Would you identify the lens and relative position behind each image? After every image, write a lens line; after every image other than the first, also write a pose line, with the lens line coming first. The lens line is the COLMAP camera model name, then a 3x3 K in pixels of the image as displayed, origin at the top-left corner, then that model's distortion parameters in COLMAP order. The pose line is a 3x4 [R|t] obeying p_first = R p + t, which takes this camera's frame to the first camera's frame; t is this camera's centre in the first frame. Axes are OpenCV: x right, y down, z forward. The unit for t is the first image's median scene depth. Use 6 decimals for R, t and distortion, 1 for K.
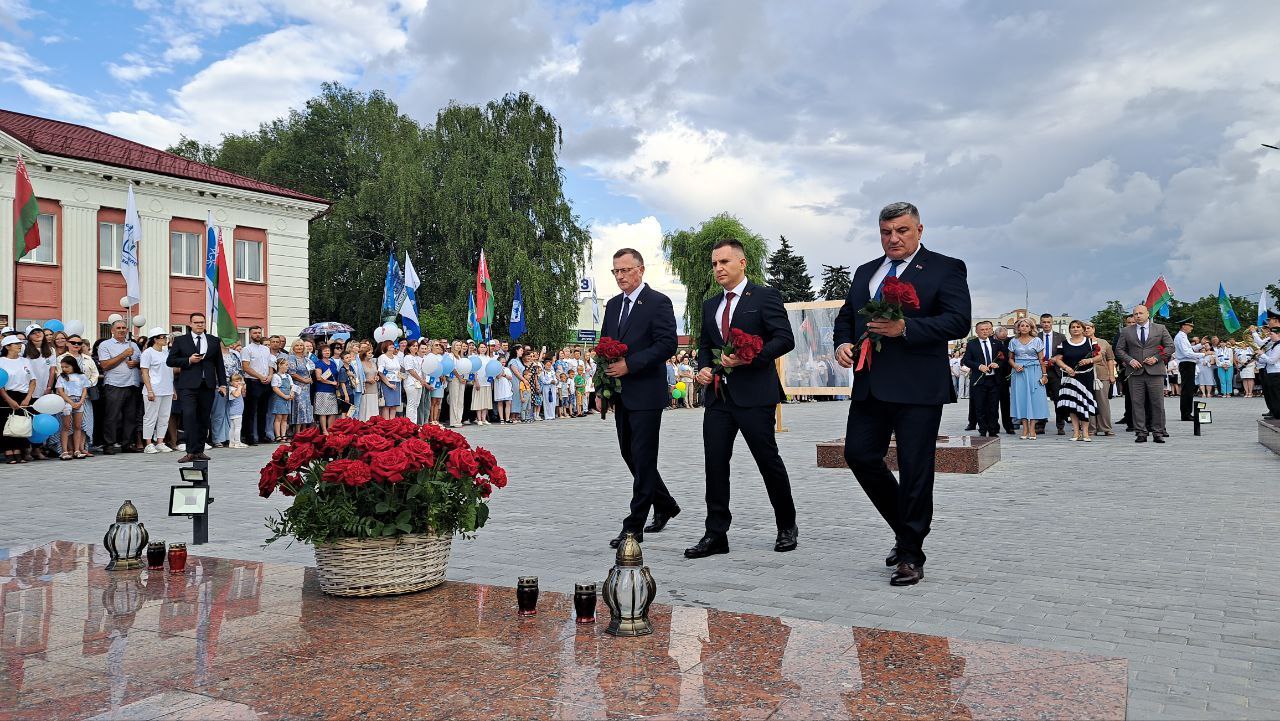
lens RADIAL K [[928.6, 0, 668.7], [0, 928.6, 361.4], [0, 0, 1]] dist [0.053213, -0.061845]
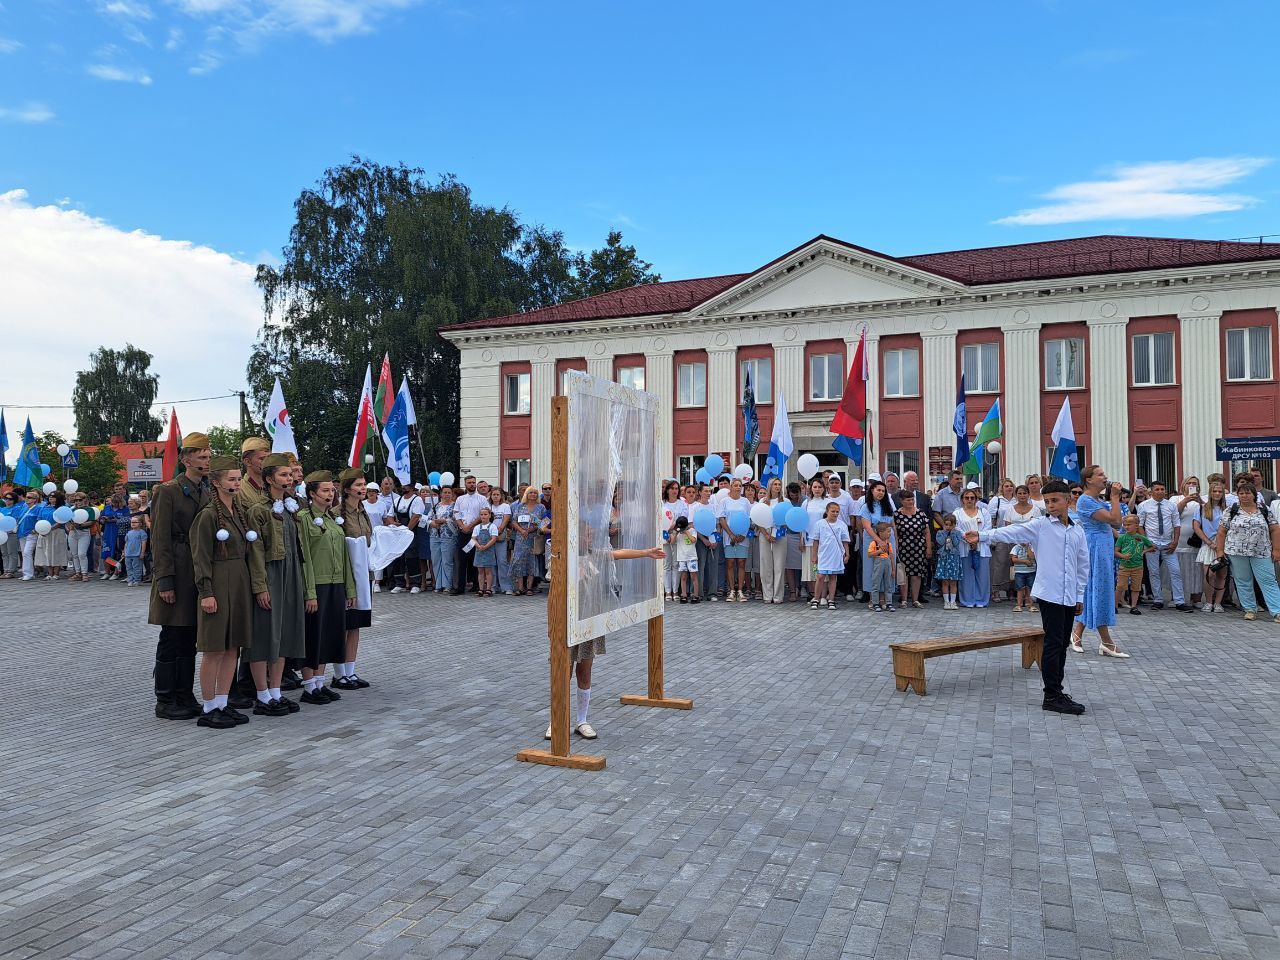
lens RADIAL K [[959.2, 0, 640.0], [0, 959.2, 480.0], [0, 0, 1]] dist [0.020859, -0.005698]
pose [[0.141314, -0.004138, -0.989956, 0.432903], [0.016571, 0.999861, -0.001814, -0.021018], [0.989826, -0.016149, 0.141363, 0.683126]]
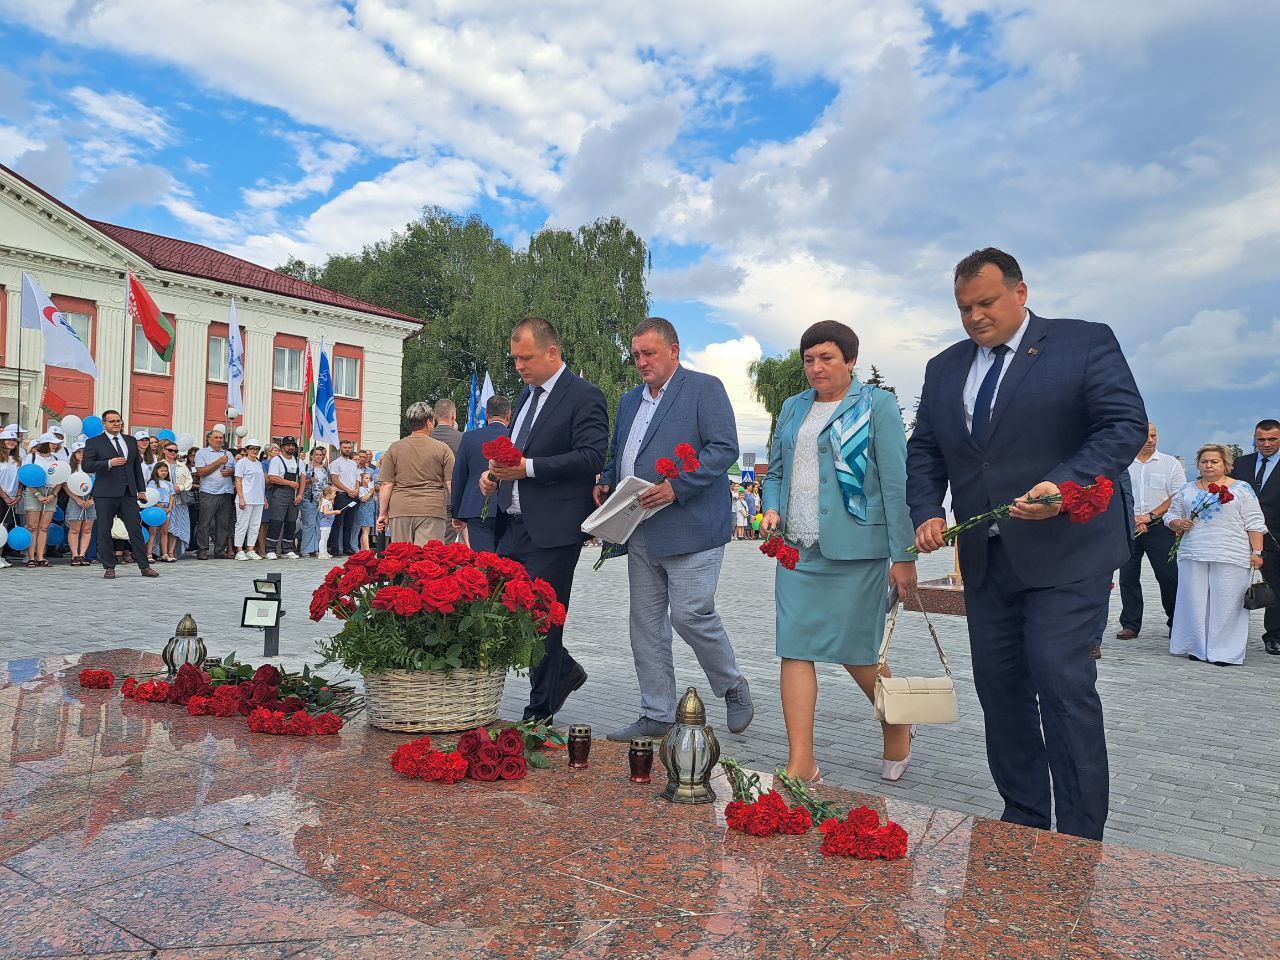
lens RADIAL K [[928.8, 0, 640.0], [0, 928.8, 480.0], [0, 0, 1]] dist [0.066100, -0.071650]
pose [[0.992226, 0.039556, -0.118000, 0.001413], [-0.040492, 0.999164, -0.005550, -0.001844], [0.117681, 0.010285, 0.992998, 0.022879]]
